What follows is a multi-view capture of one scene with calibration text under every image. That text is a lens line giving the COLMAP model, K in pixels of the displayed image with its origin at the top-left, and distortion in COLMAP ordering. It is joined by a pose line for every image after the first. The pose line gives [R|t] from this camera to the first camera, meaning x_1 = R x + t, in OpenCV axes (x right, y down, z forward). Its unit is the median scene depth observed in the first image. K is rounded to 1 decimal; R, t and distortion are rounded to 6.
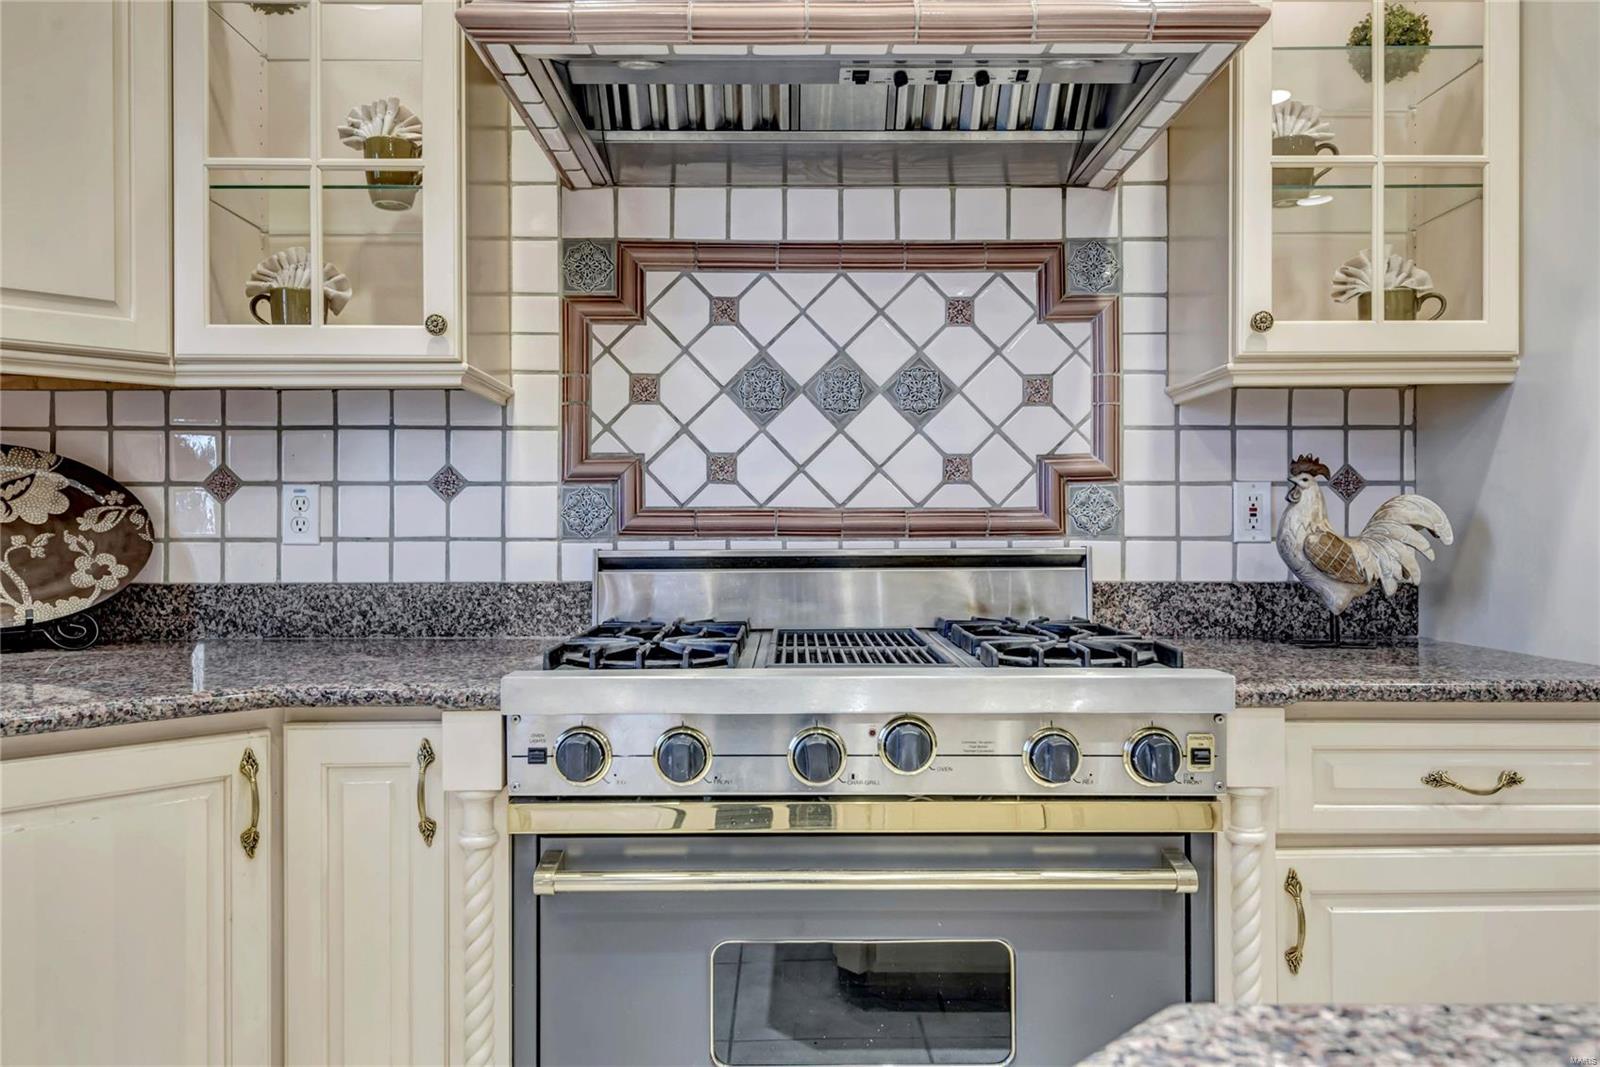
lens RADIAL K [[1139.2, 0, 790.3], [0, 1139.2, 530.5], [0, 0, 1]] dist [0.037157, -0.009701]
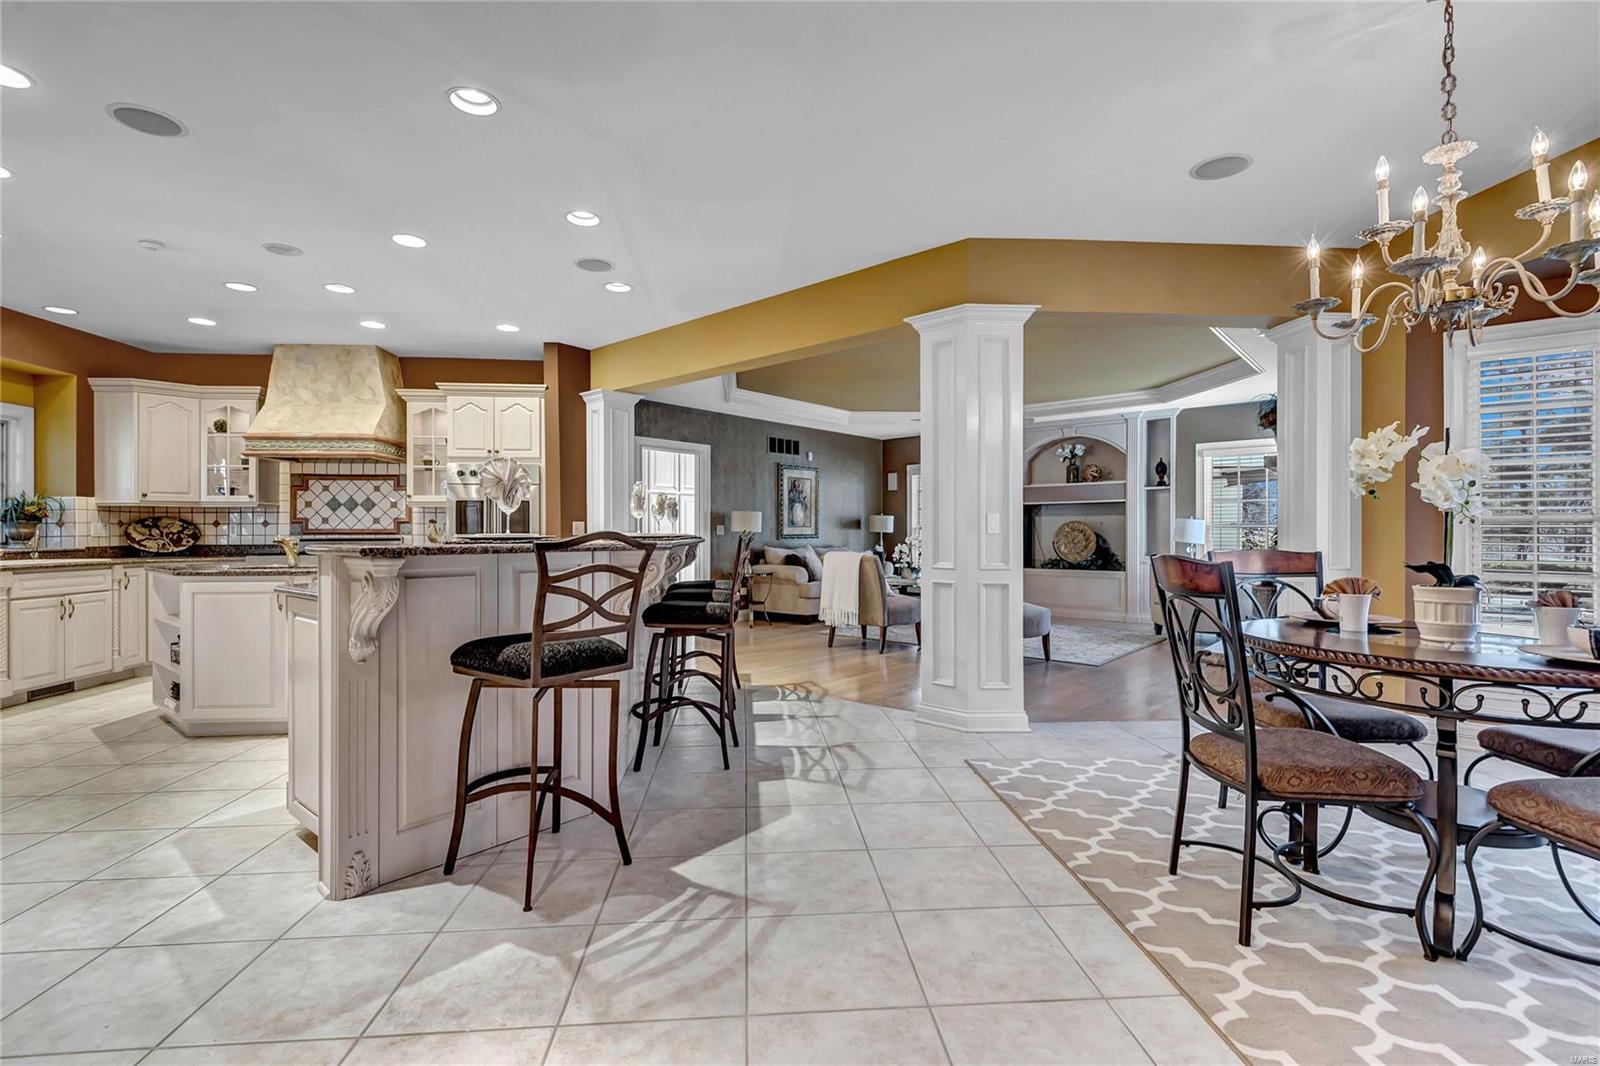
lens RADIAL K [[718.6, 0, 804.5], [0, 718.6, 529.5], [0, 0, 1]] dist [0.009350, -0.008075]
pose [[0.996071, -0.000506, 0.088558, 1.712312], [0.000776, 0.999995, -0.003020, -0.006036], [-0.088556, 0.003077, 0.996066, -2.253235]]
